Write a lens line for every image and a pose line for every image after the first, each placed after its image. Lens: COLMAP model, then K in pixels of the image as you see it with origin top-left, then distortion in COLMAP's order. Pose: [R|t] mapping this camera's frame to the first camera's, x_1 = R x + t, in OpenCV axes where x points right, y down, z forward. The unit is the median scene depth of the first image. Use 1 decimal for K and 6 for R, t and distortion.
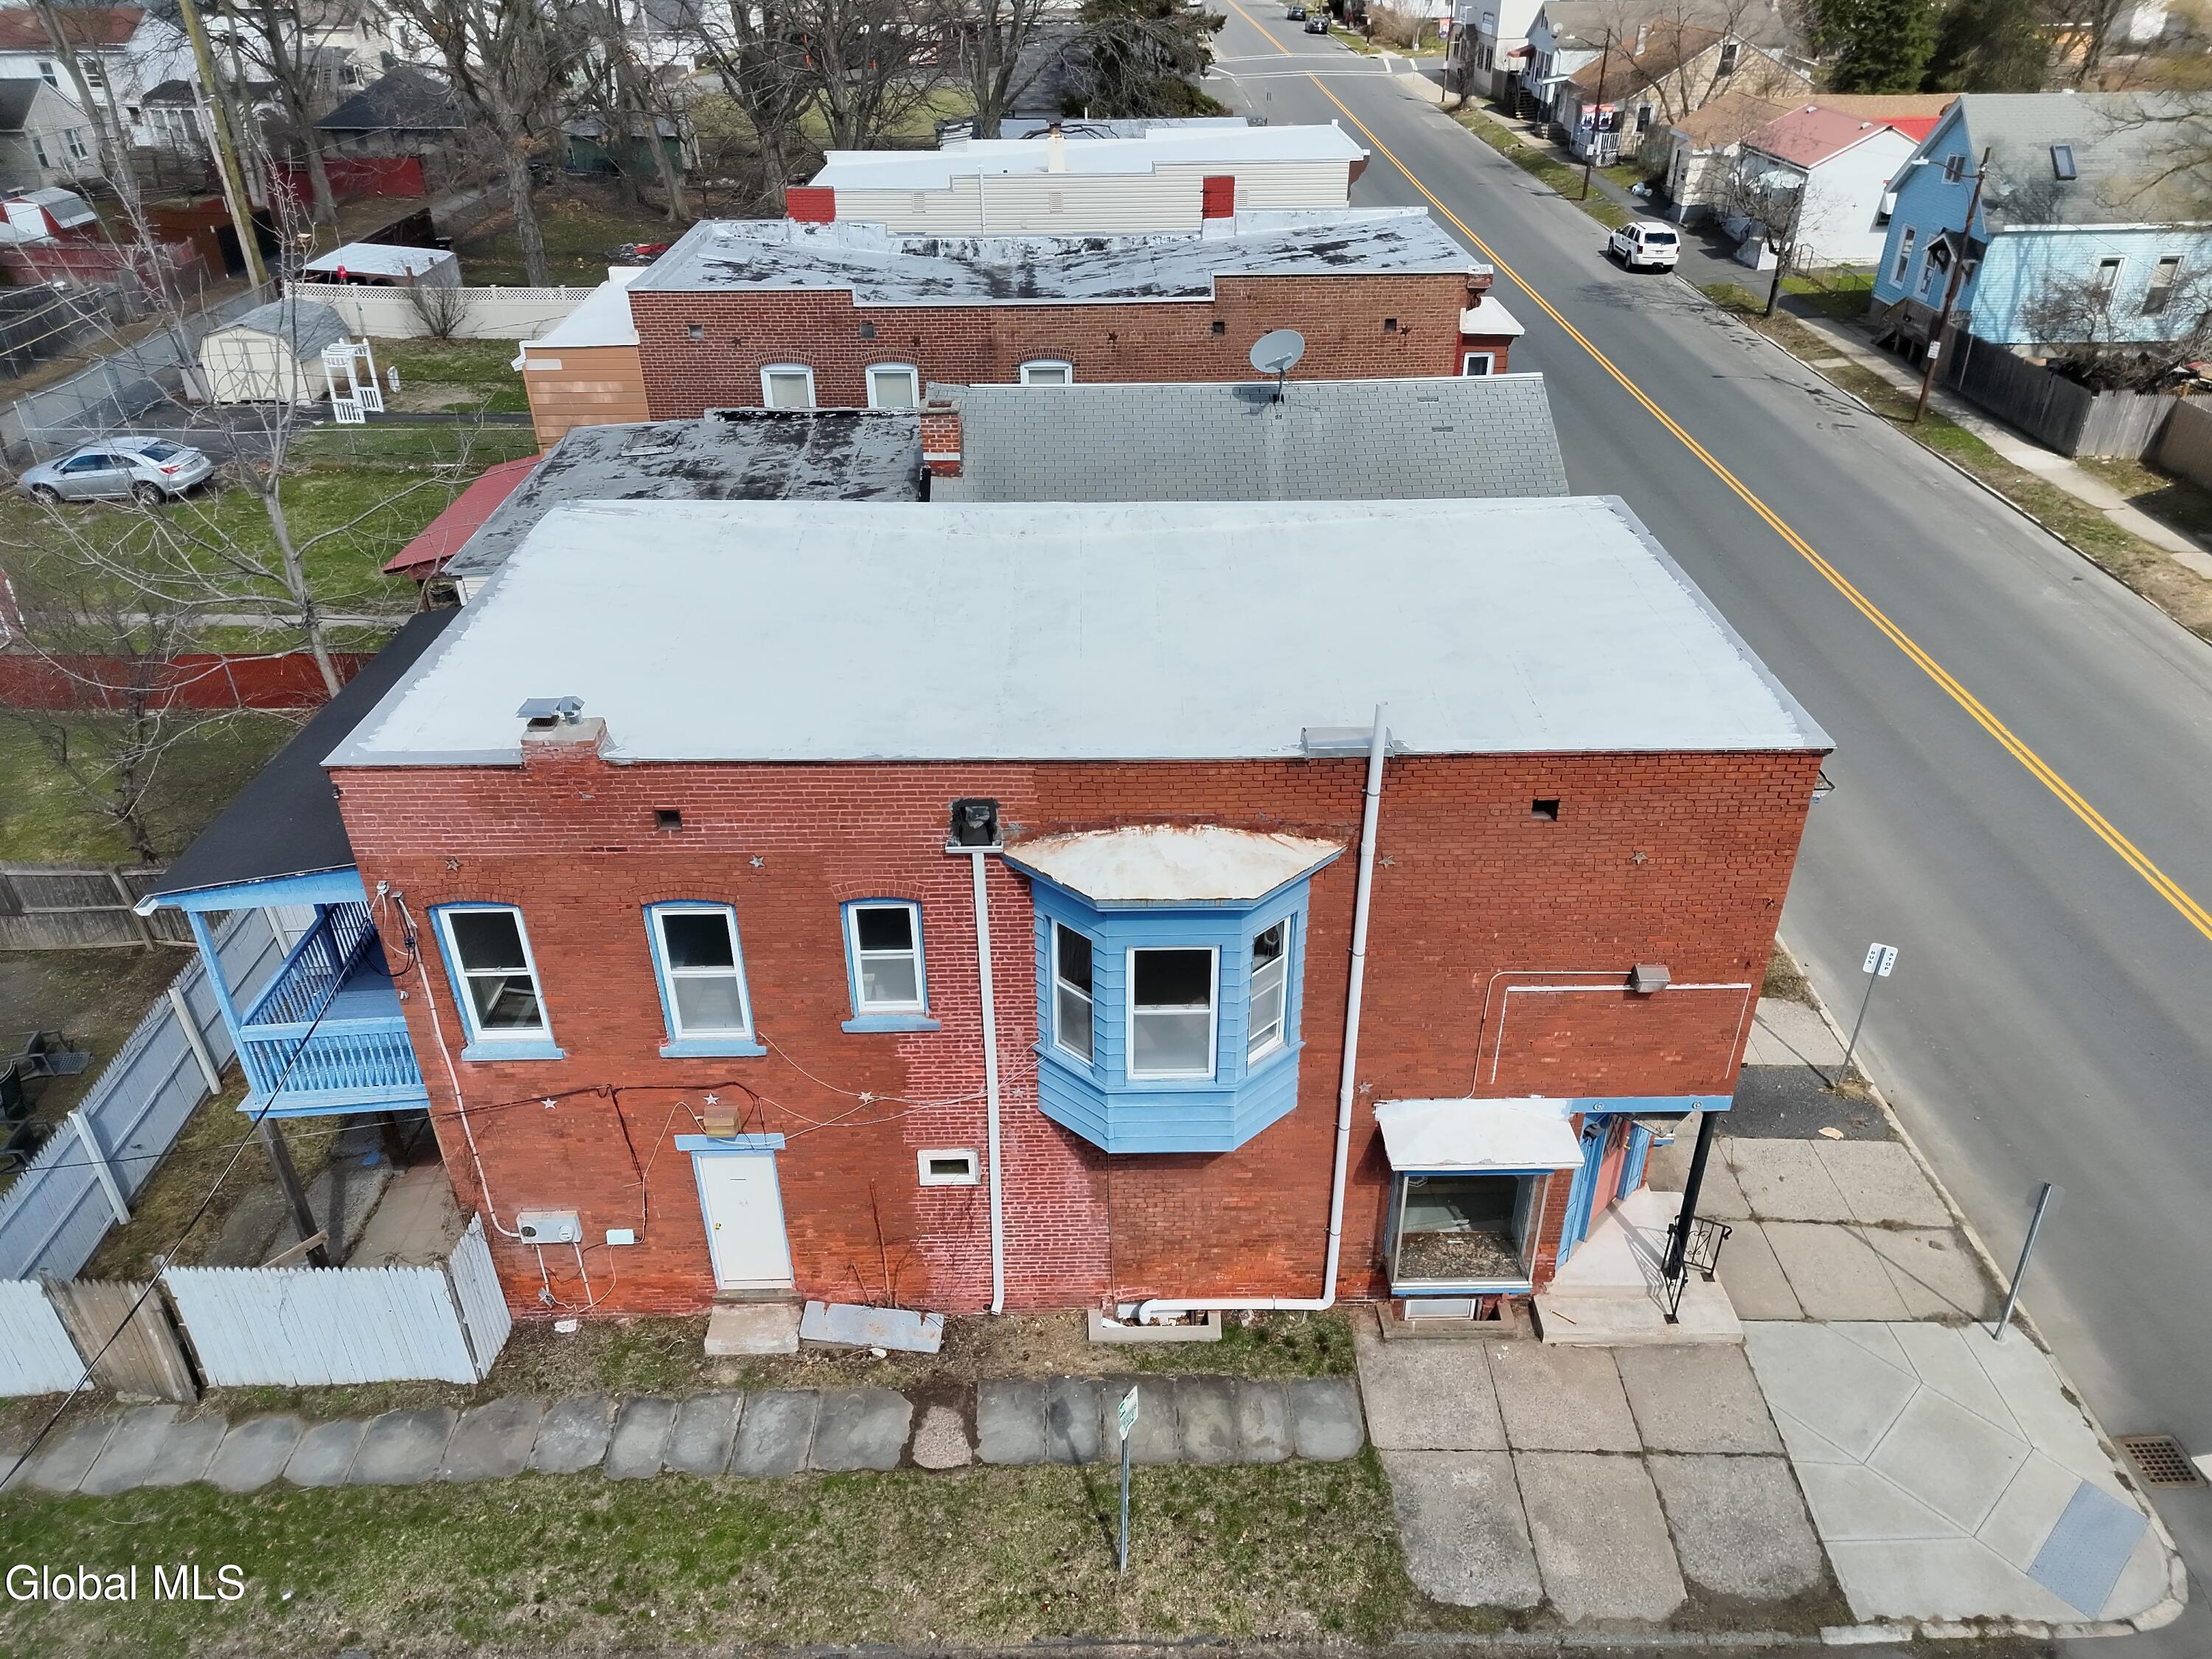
lens RADIAL K [[1536.9, 0, 1101.0], [0, 1536.9, 837.7], [0, 0, 1]] dist [0.071382, -0.054301]
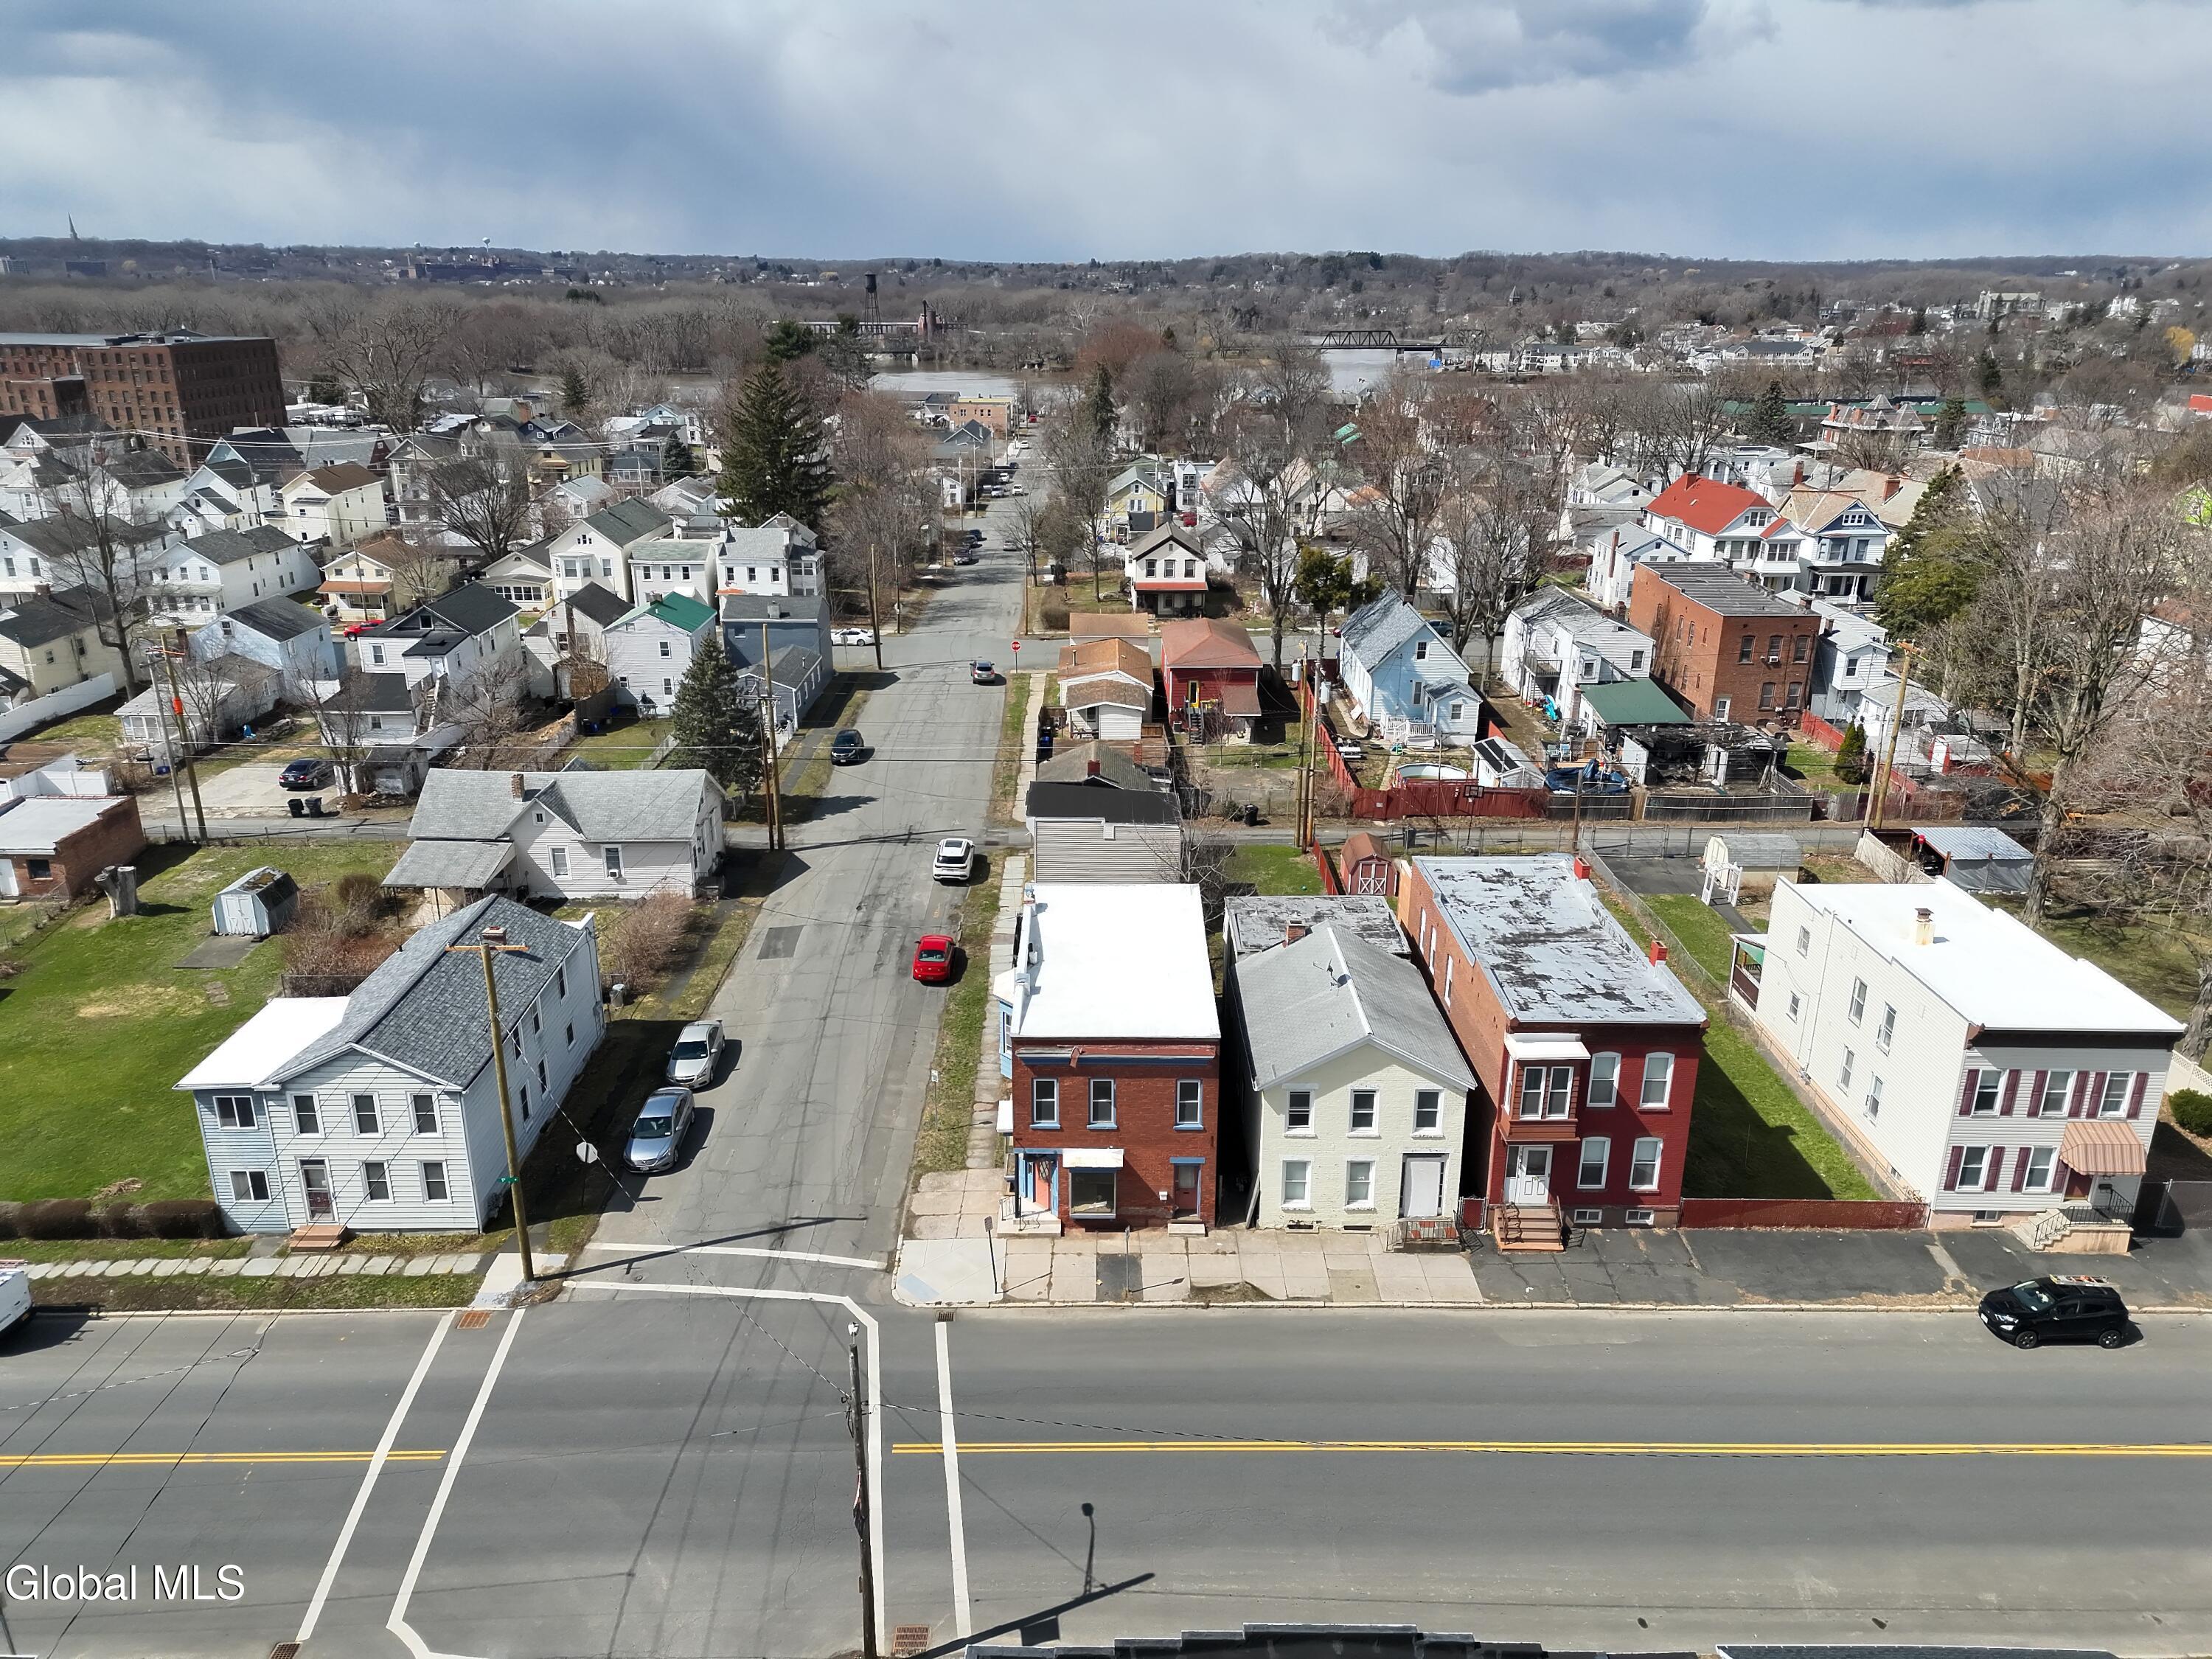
lens RADIAL K [[1536.9, 0, 1099.0], [0, 1536.9, 821.8], [0, 0, 1]] dist [0.071382, -0.054301]
pose [[-0.003516, 0.333020, -0.942913, 3.051717], [-0.521909, 0.803698, 0.285797, -1.321154], [0.852994, 0.493120, 0.170980, 0.264920]]
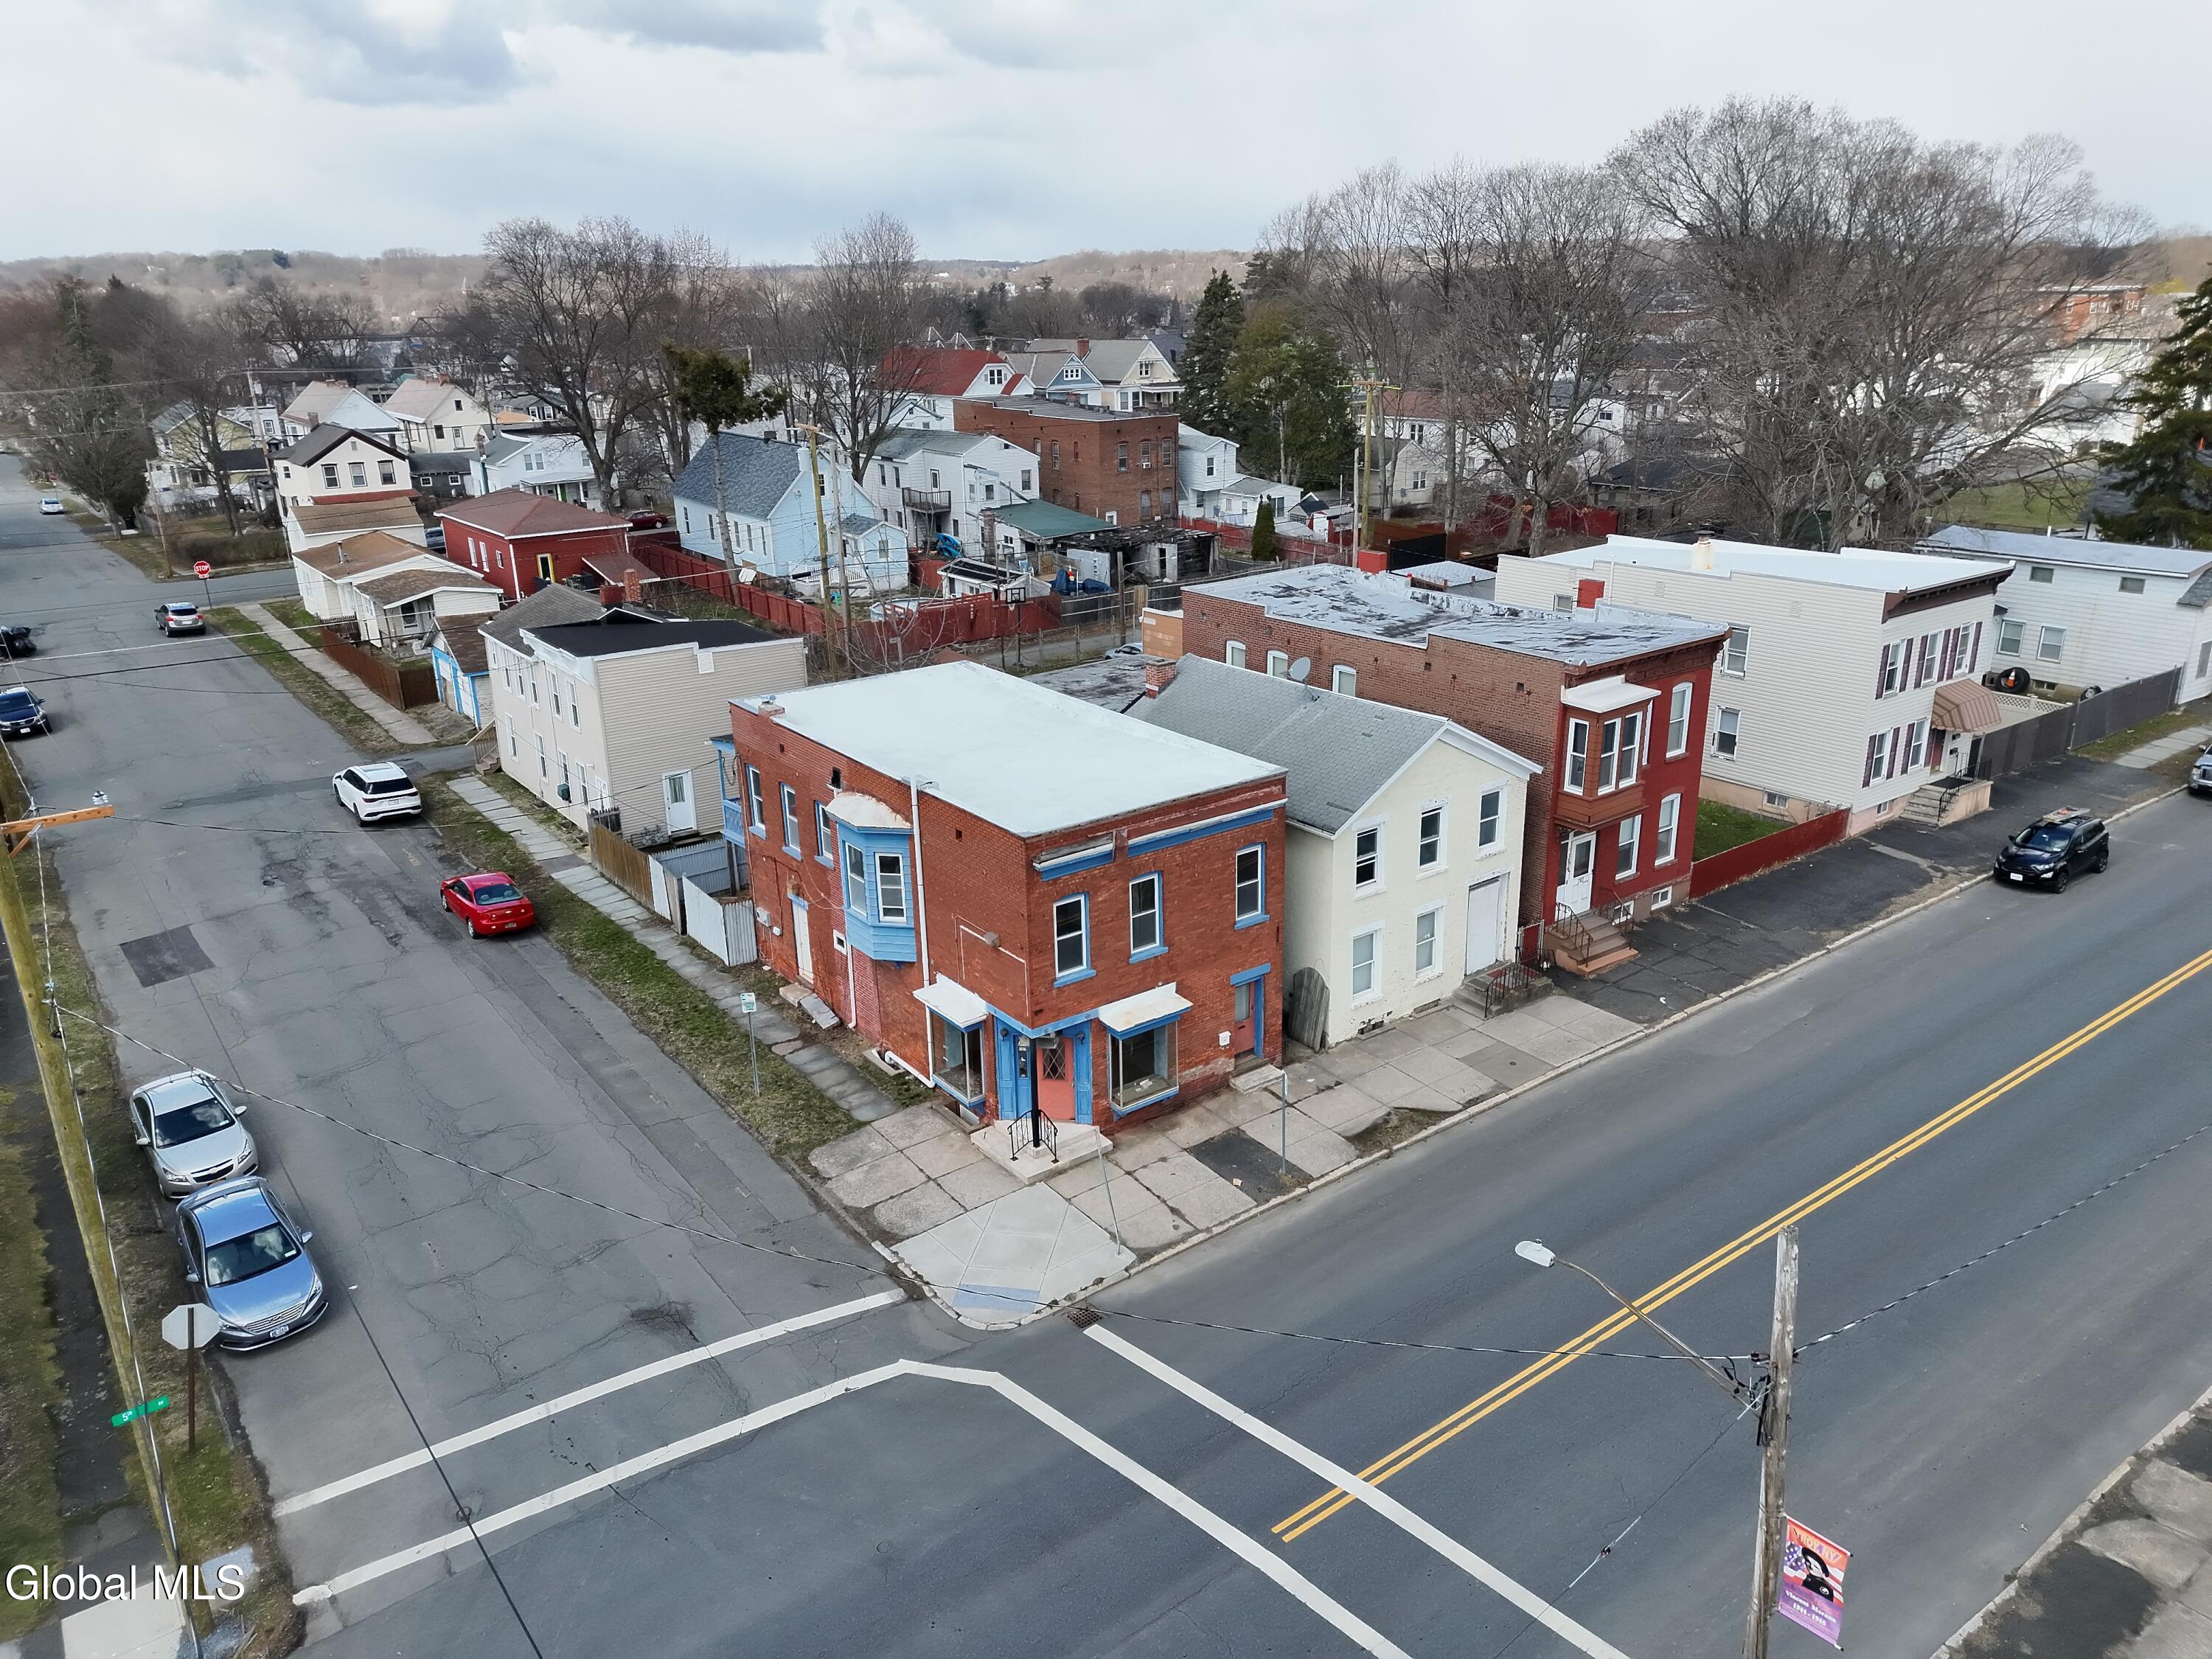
lens RADIAL K [[1536.9, 0, 1108.5], [0, 1536.9, 834.1], [0, 0, 1]] dist [0.071382, -0.054301]
pose [[0.588488, 0.265459, -0.763684, 1.777598], [-0.405919, 0.913896, 0.004876, -0.099794], [0.699222, 0.307125, 0.645571, -0.226487]]
